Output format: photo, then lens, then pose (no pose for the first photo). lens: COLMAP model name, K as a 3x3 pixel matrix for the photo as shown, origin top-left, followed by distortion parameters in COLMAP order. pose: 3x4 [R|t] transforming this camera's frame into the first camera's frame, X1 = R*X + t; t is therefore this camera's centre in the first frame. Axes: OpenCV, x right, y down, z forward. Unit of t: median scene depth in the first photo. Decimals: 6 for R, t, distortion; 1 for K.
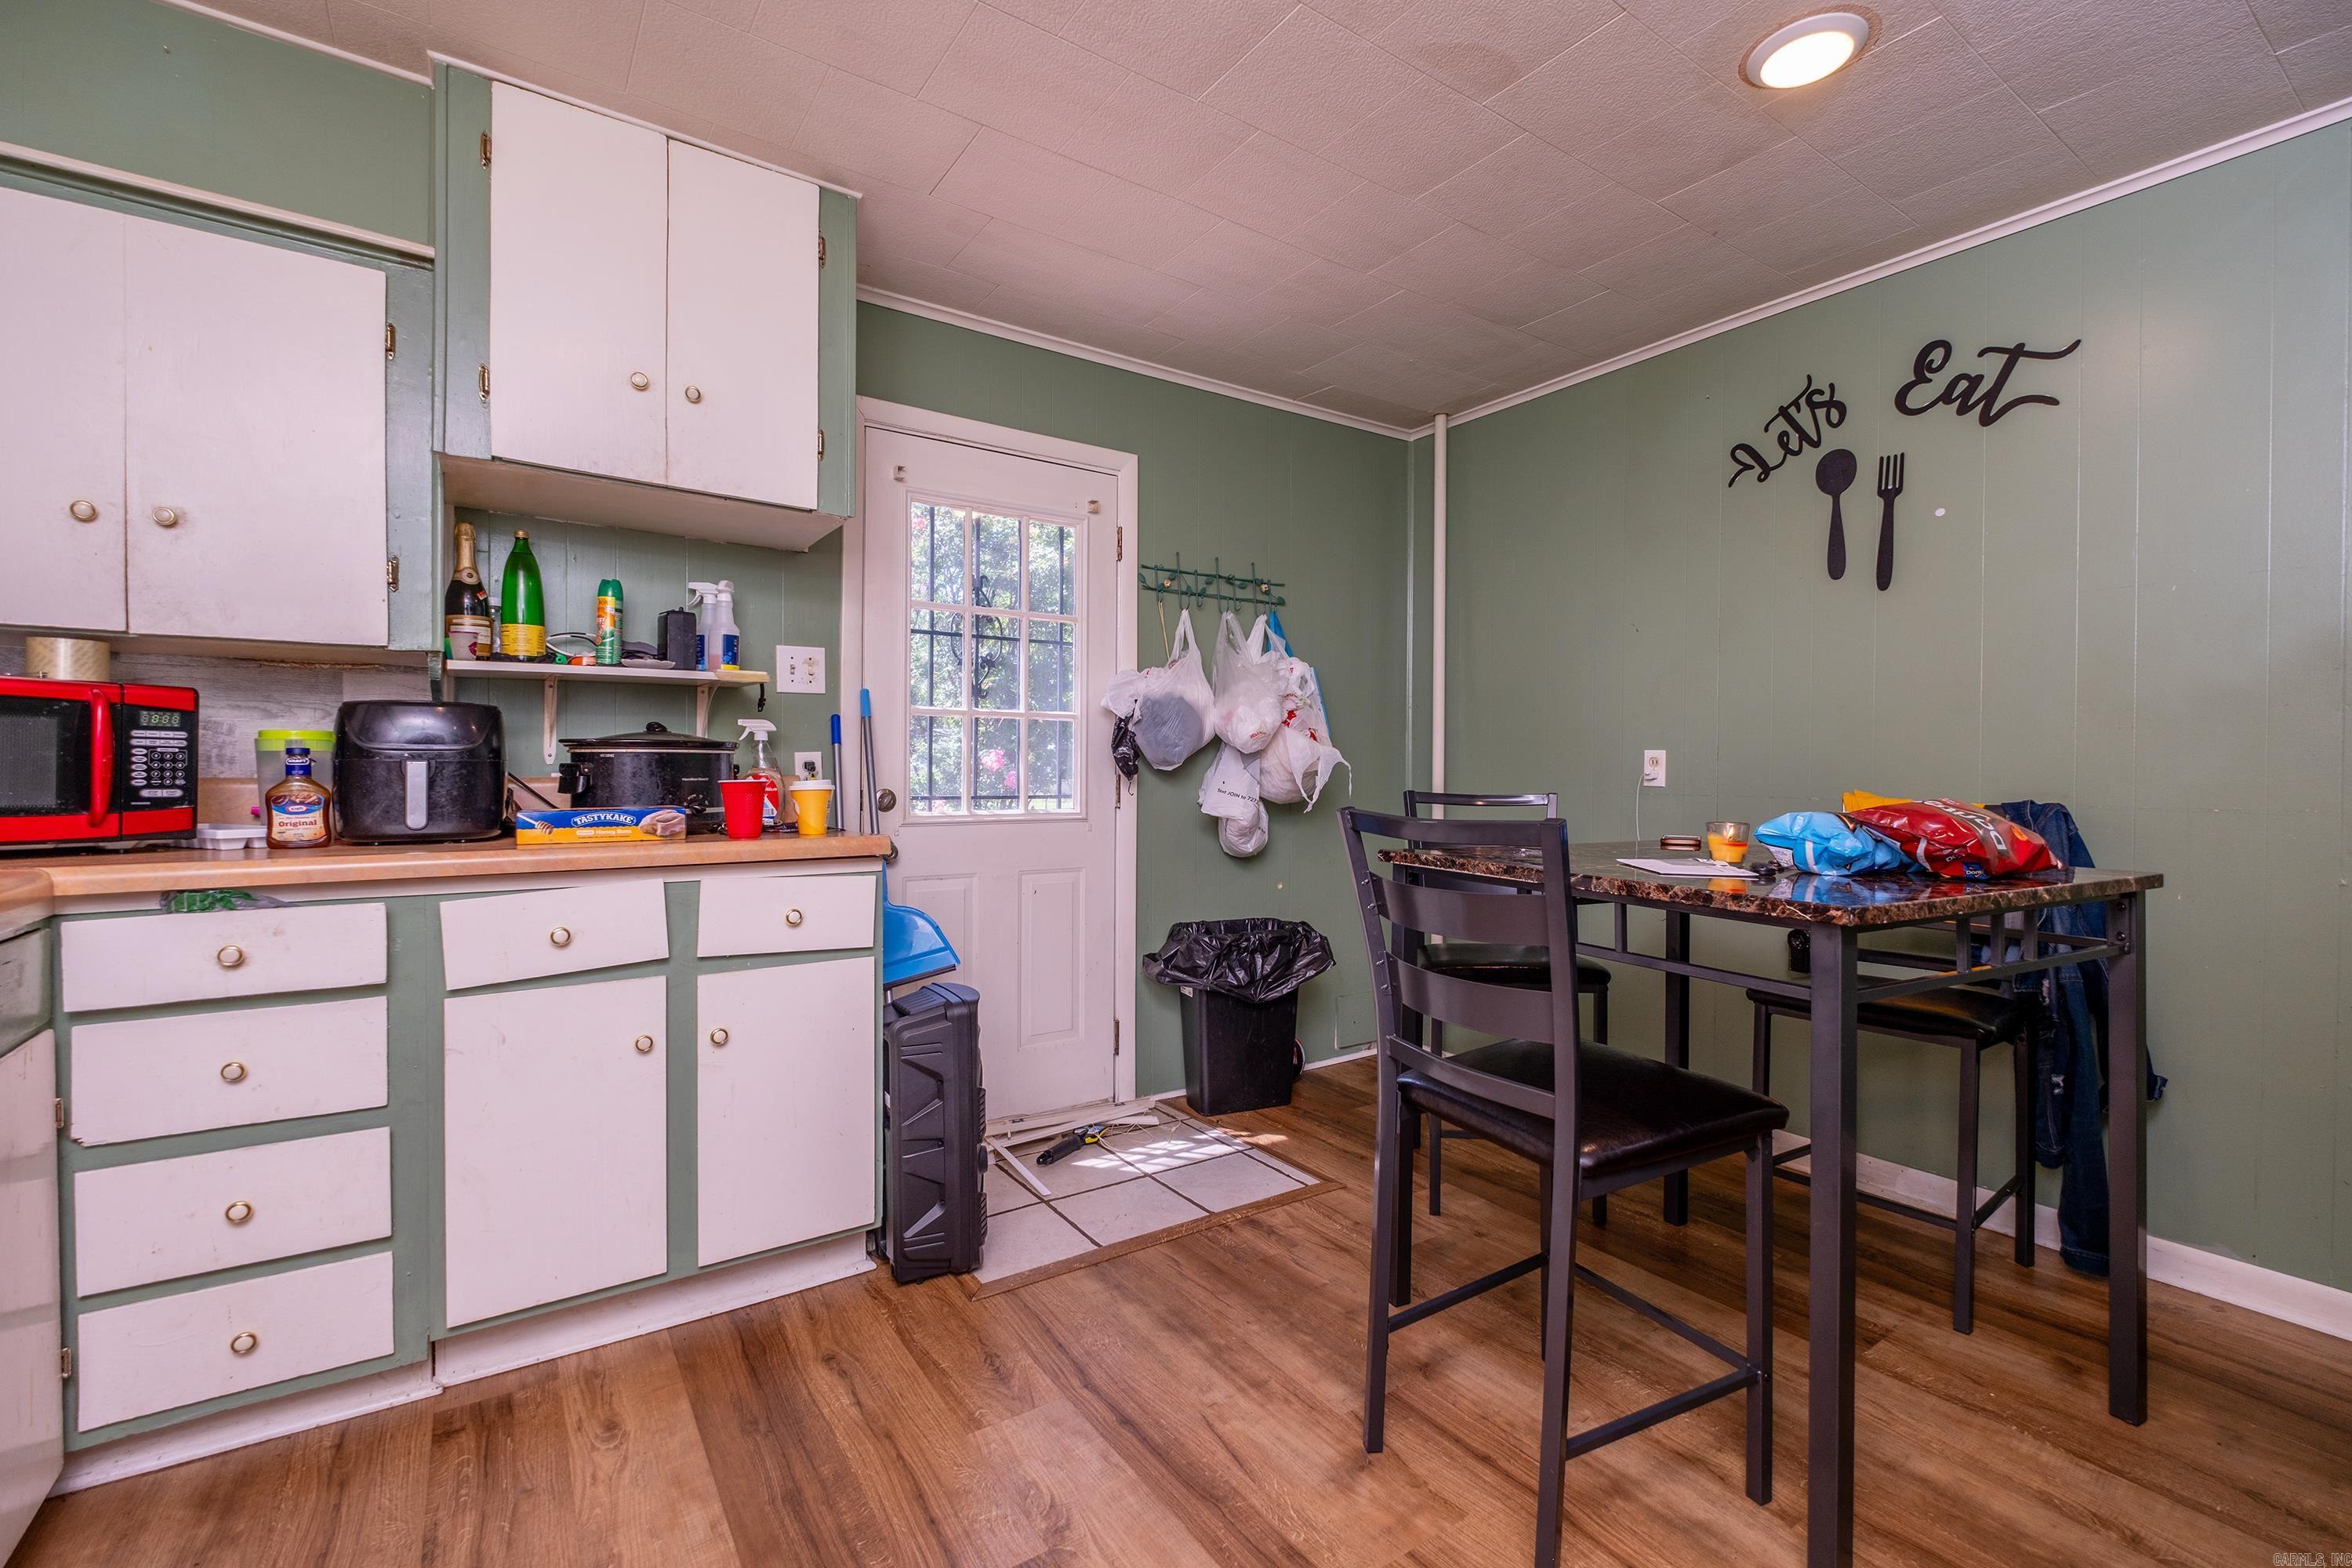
lens RADIAL K [[1034.4, 0, 1179.0], [0, 1034.4, 775.4], [0, 0, 1]] dist [0.001925, -0.000473]
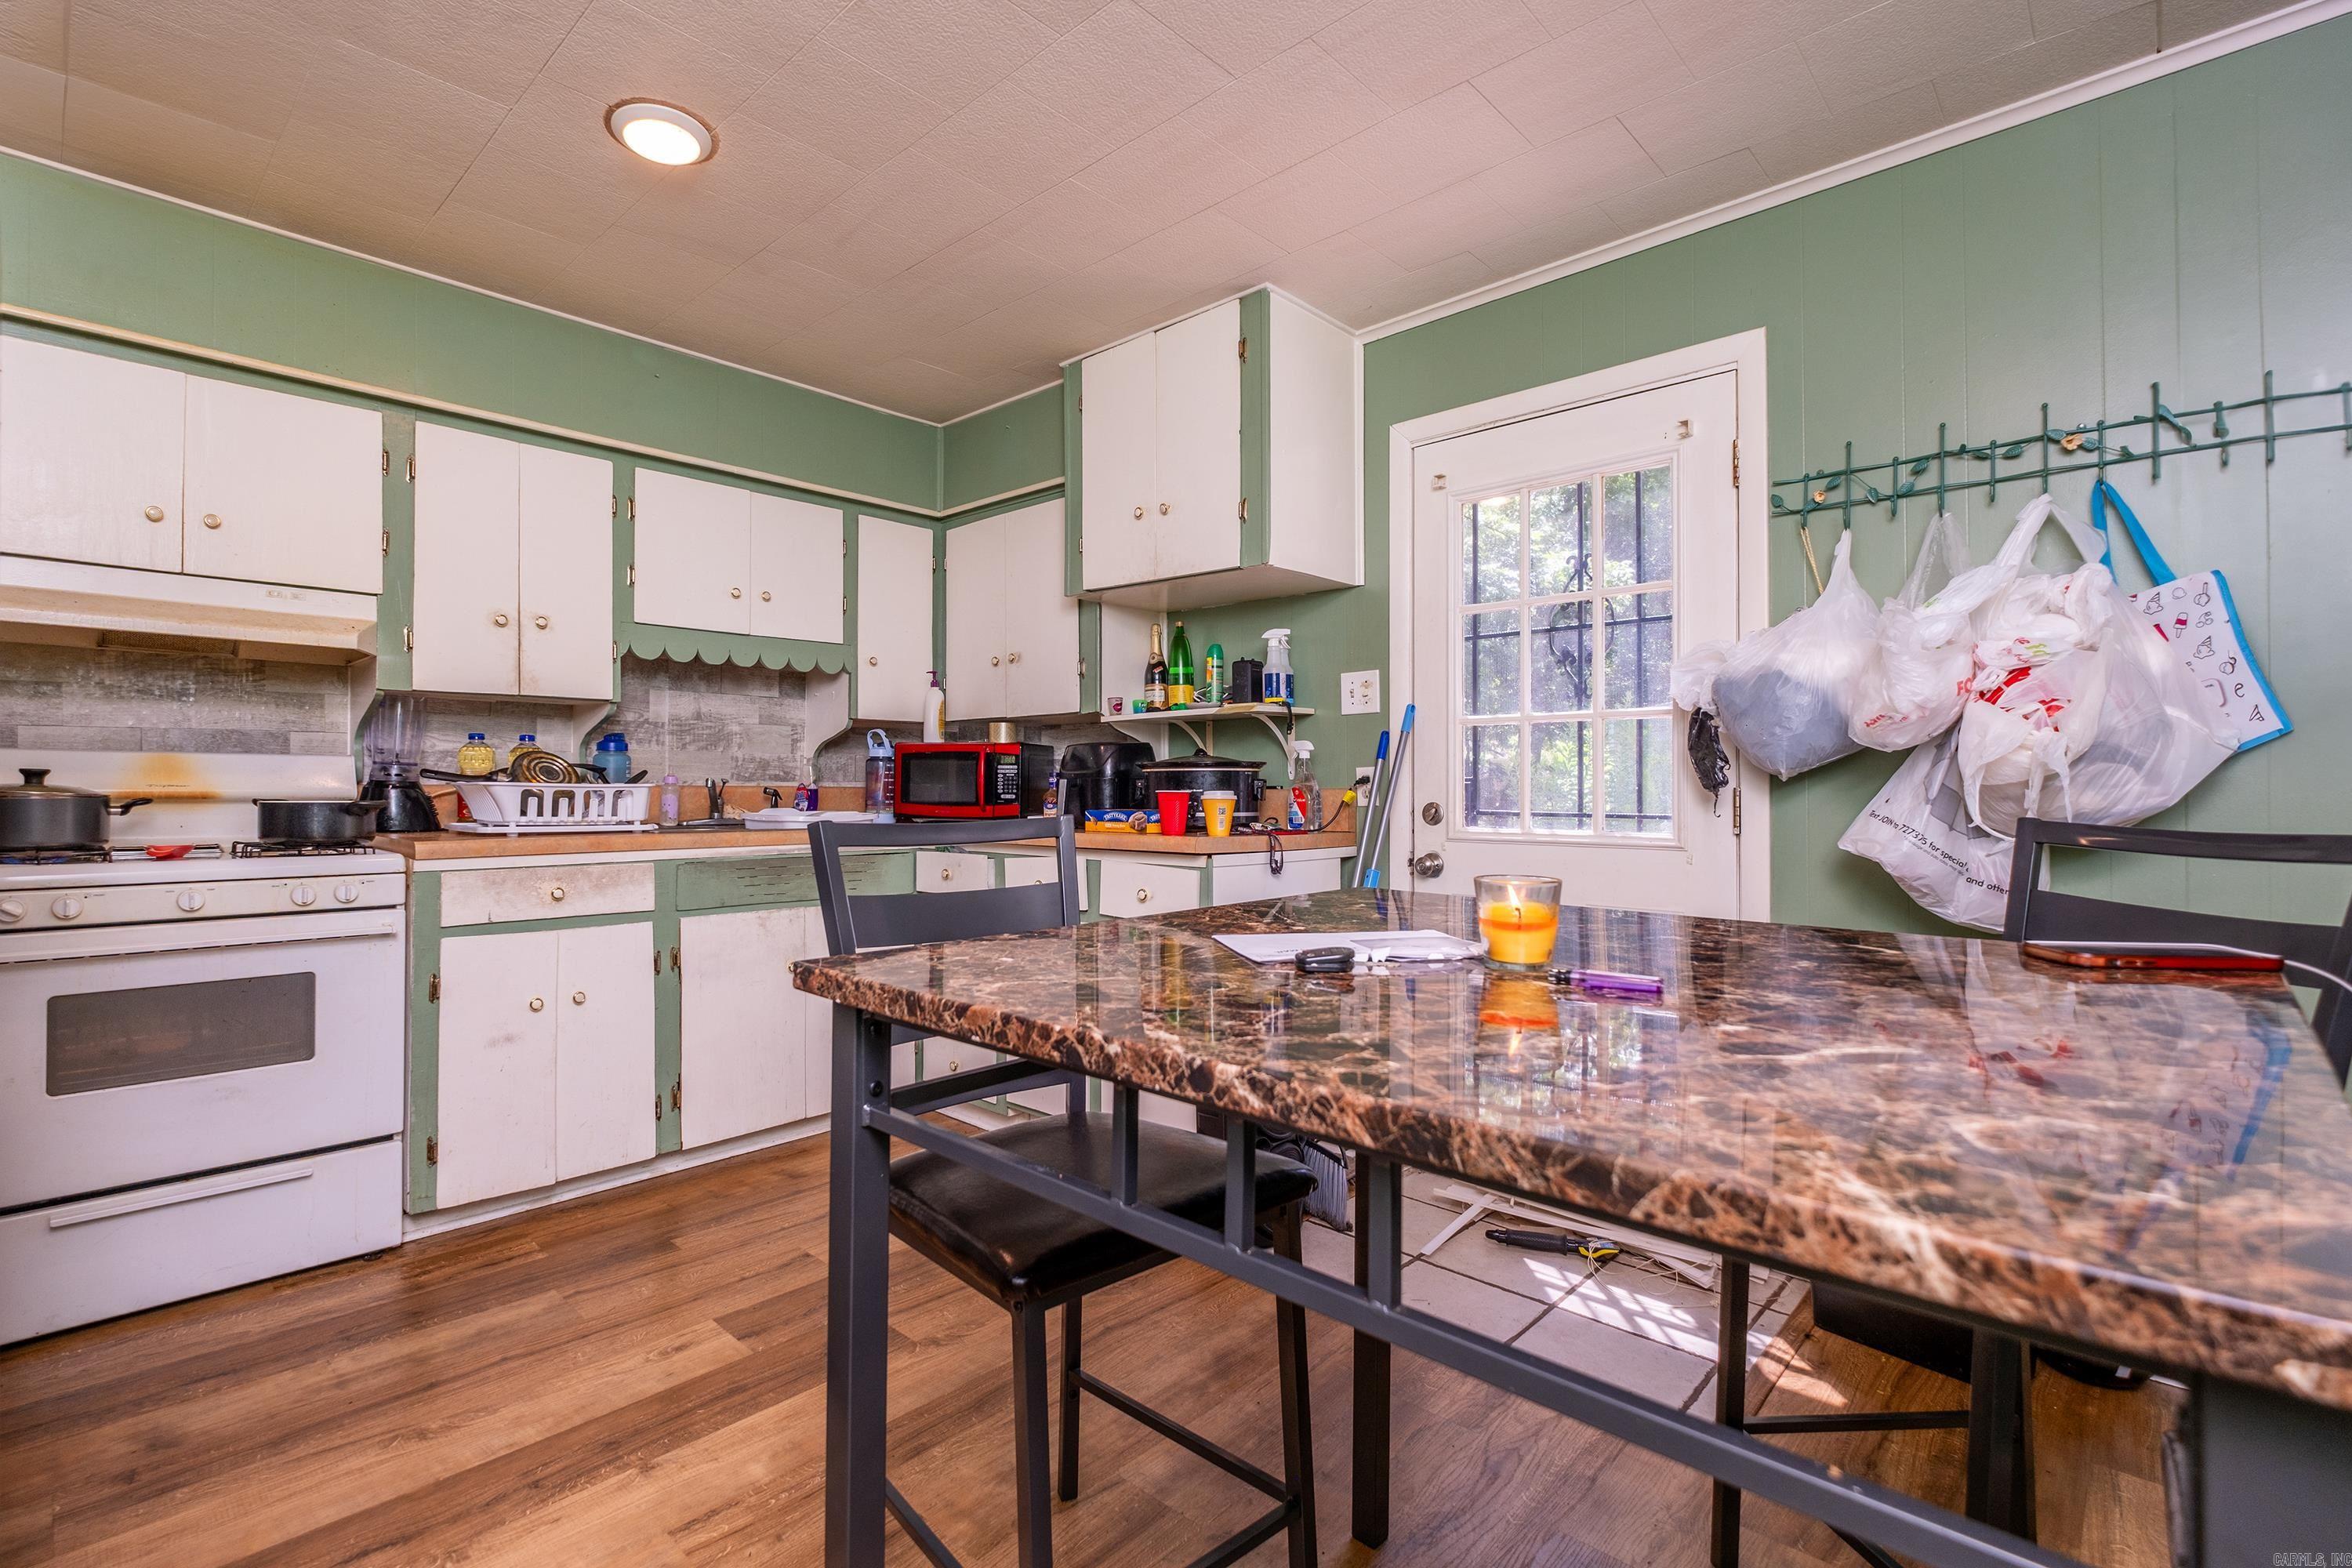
lens RADIAL K [[1034.4, 0, 1162.8], [0, 1034.4, 774.3], [0, 0, 1]] dist [0.001925, -0.000473]
pose [[0.215074, -0.019174, -0.976409, 0.662560], [-0.006131, 0.999761, -0.020983, 0.009835], [0.976578, 0.010499, 0.214905, 0.550600]]
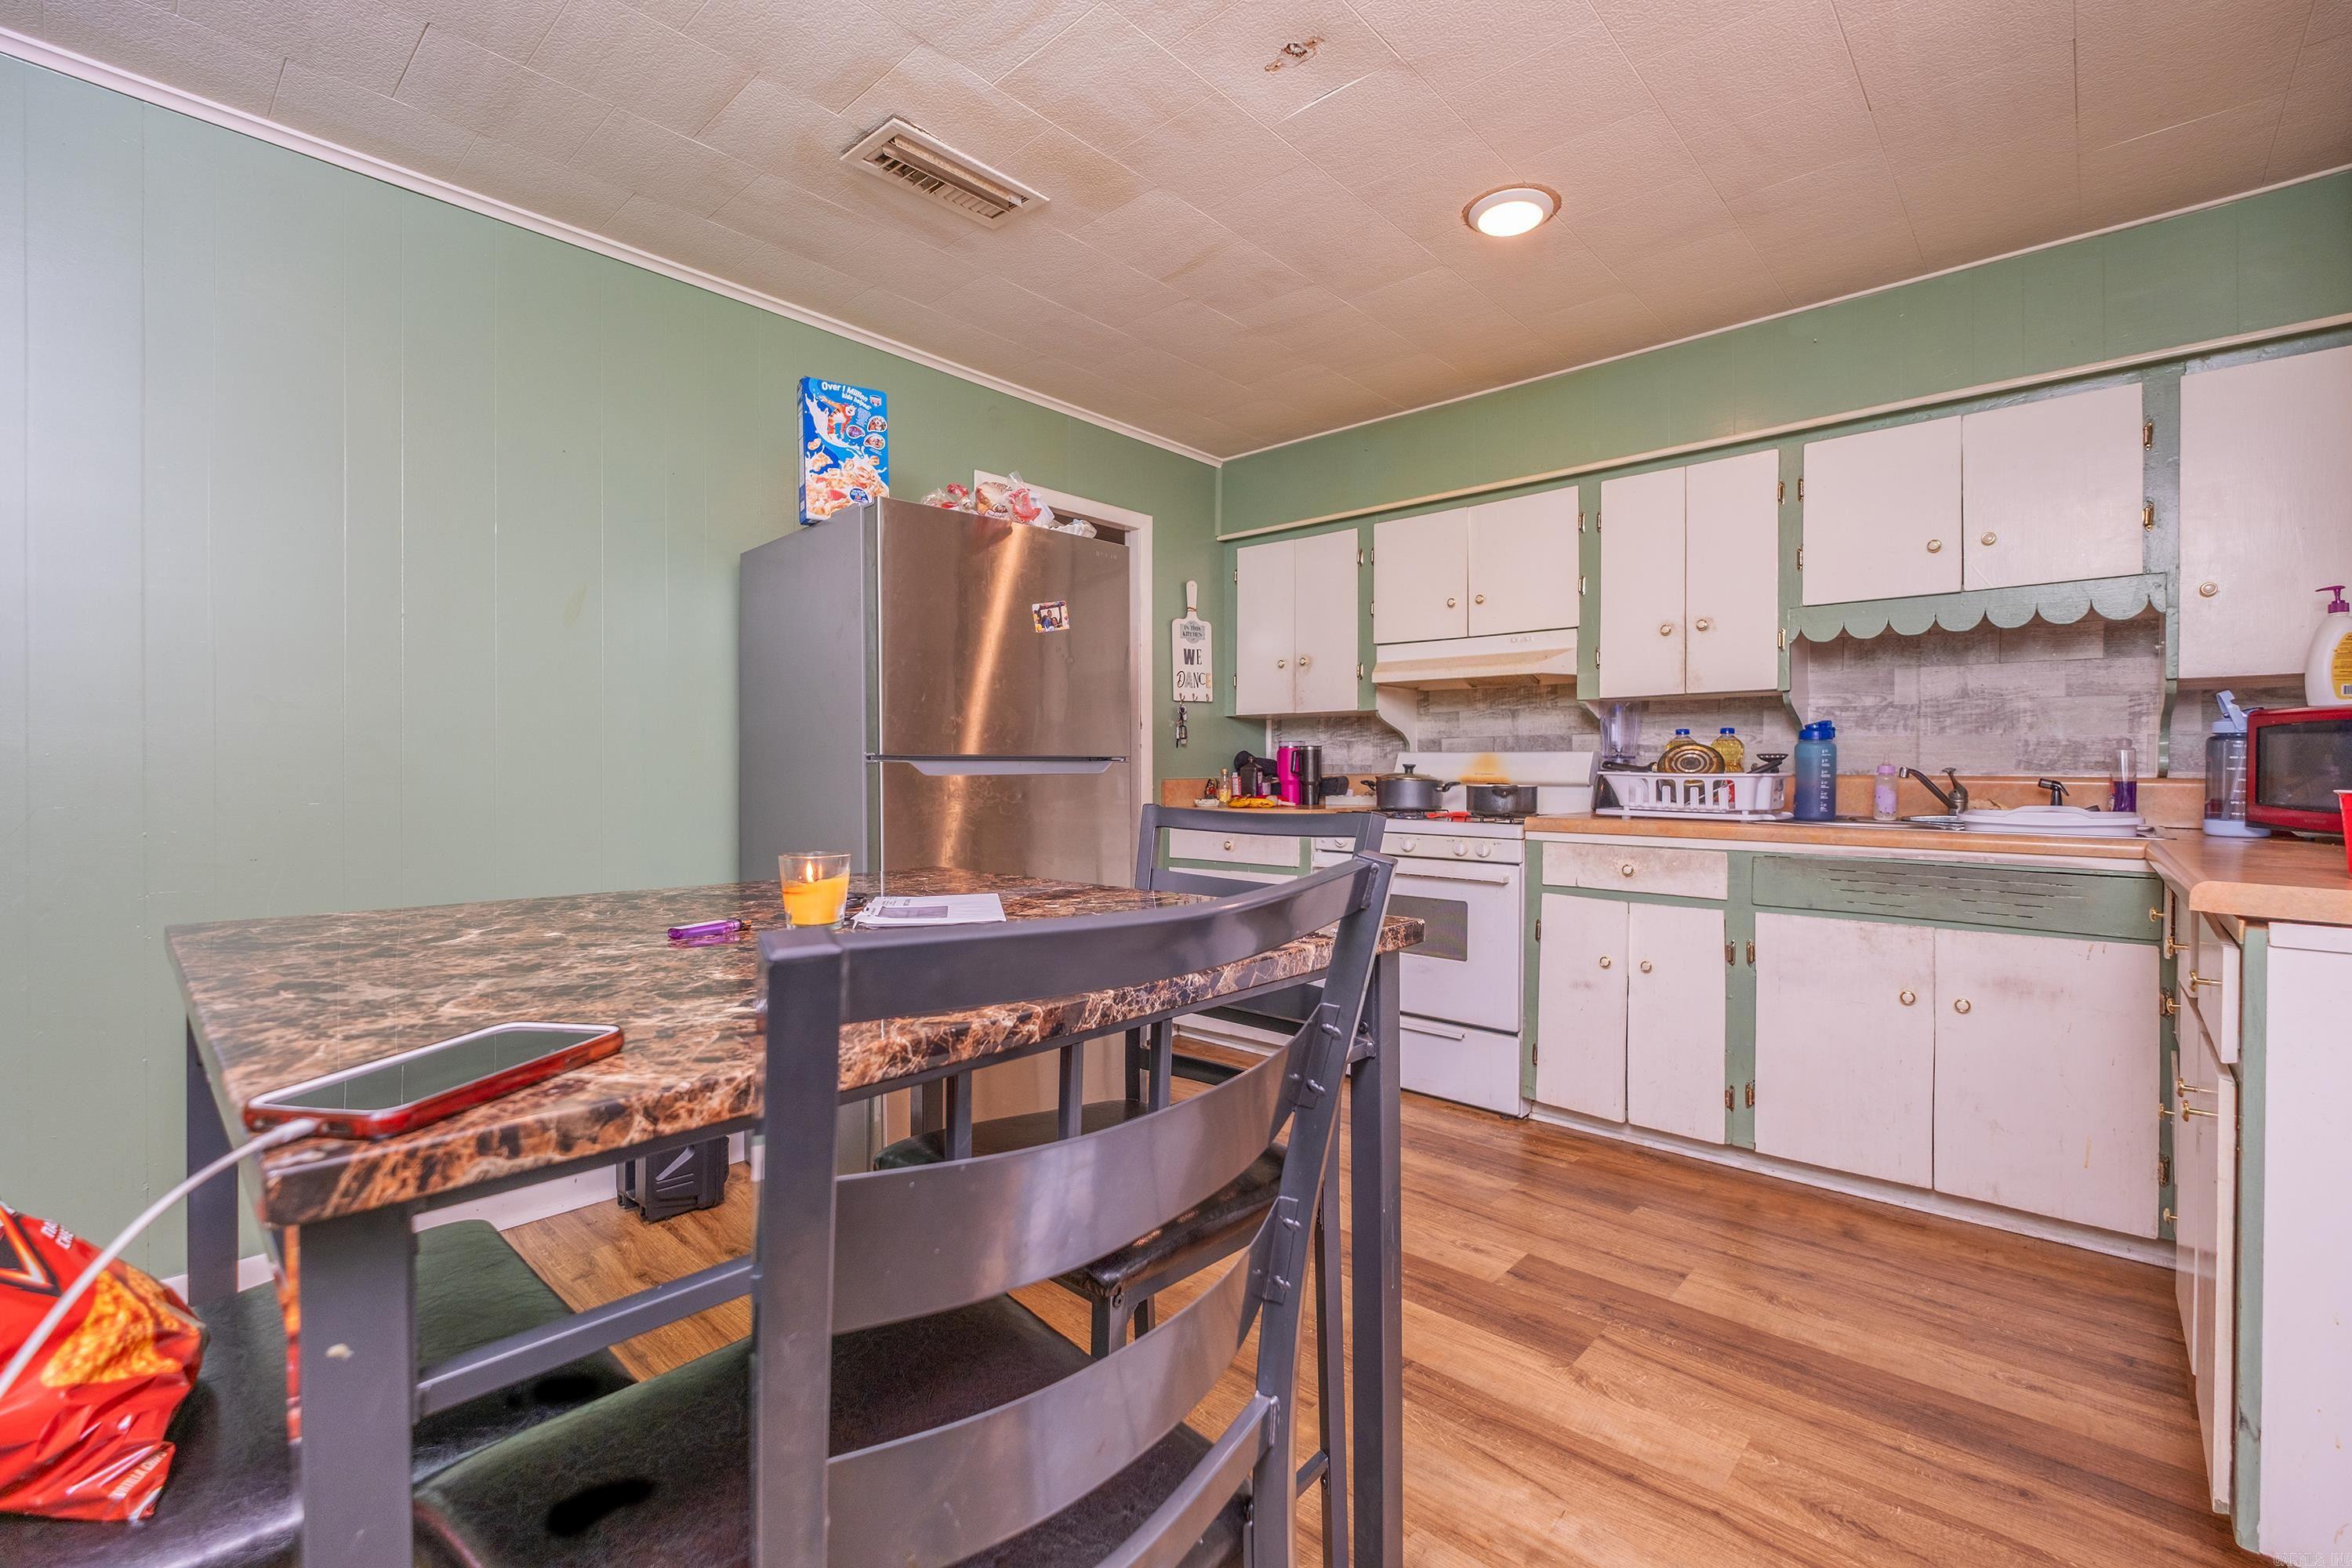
lens RADIAL K [[1034.4, 0, 1181.3], [0, 1034.4, 780.3], [0, 0, 1]] dist [0.001925, -0.000473]
pose [[-0.971963, -0.010847, -0.234882, 0.343041], [-0.013963, 0.999835, 0.011607, 0.003671], [0.234717, 0.014561, -0.971955, 1.108197]]
